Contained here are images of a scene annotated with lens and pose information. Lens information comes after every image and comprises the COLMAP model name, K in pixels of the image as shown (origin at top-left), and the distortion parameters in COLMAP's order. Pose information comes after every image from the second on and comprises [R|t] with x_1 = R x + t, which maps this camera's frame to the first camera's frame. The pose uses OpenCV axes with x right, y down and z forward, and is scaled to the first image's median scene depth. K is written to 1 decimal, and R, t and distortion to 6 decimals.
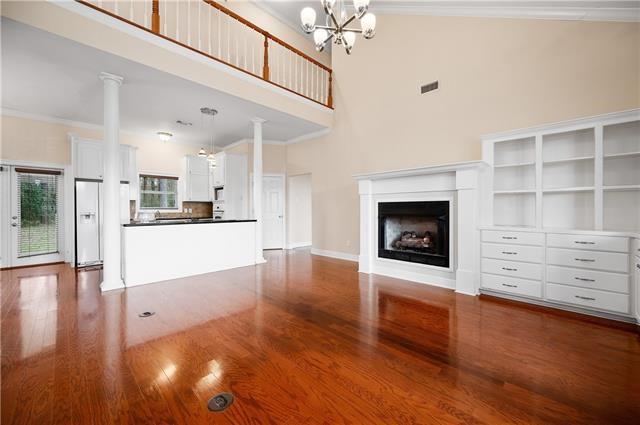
lens RADIAL K [[251.3, 0, 321.8], [0, 251.3, 208.1], [0, 0, 1]] dist [0.000116, -0.000062]
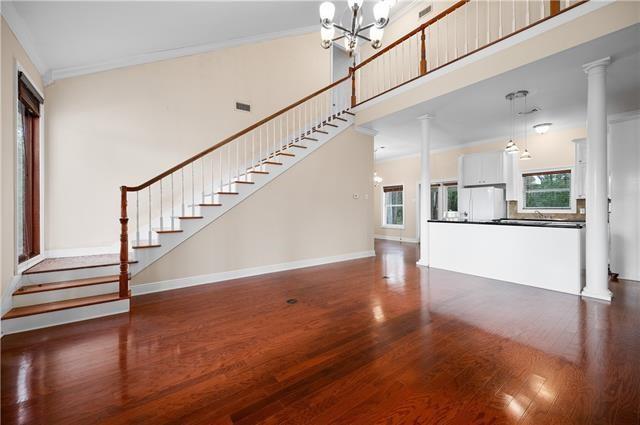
lens RADIAL K [[251.3, 0, 320.2], [0, 251.3, 212.7], [0, 0, 1]] dist [0.000116, -0.000062]
pose [[-0.145158, 0.017210, -0.989259, 0.787234], [0.001262, 0.999851, 0.017209, -0.000184], [0.989408, 0.001250, -0.145158, 0.743686]]
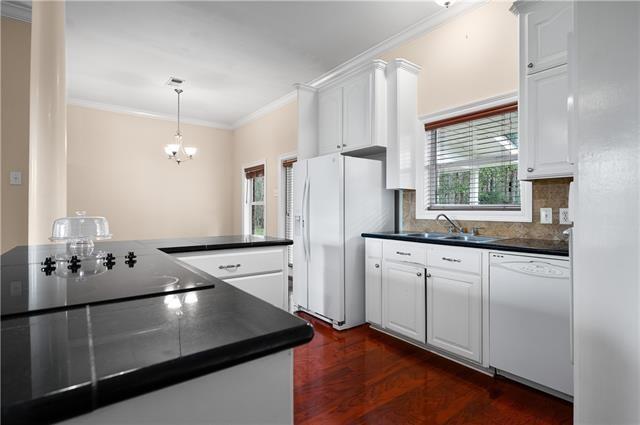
lens RADIAL K [[314.2, 0, 318.8], [0, 314.2, 211.0], [0, 0, 1]] dist [0.000095, -0.000036]
pose [[-0.153582, 0.003639, -0.988129, -0.428184], [-0.000059, 0.999993, 0.003692, 0.007948], [0.988136, 0.000625, -0.153581, 1.913046]]
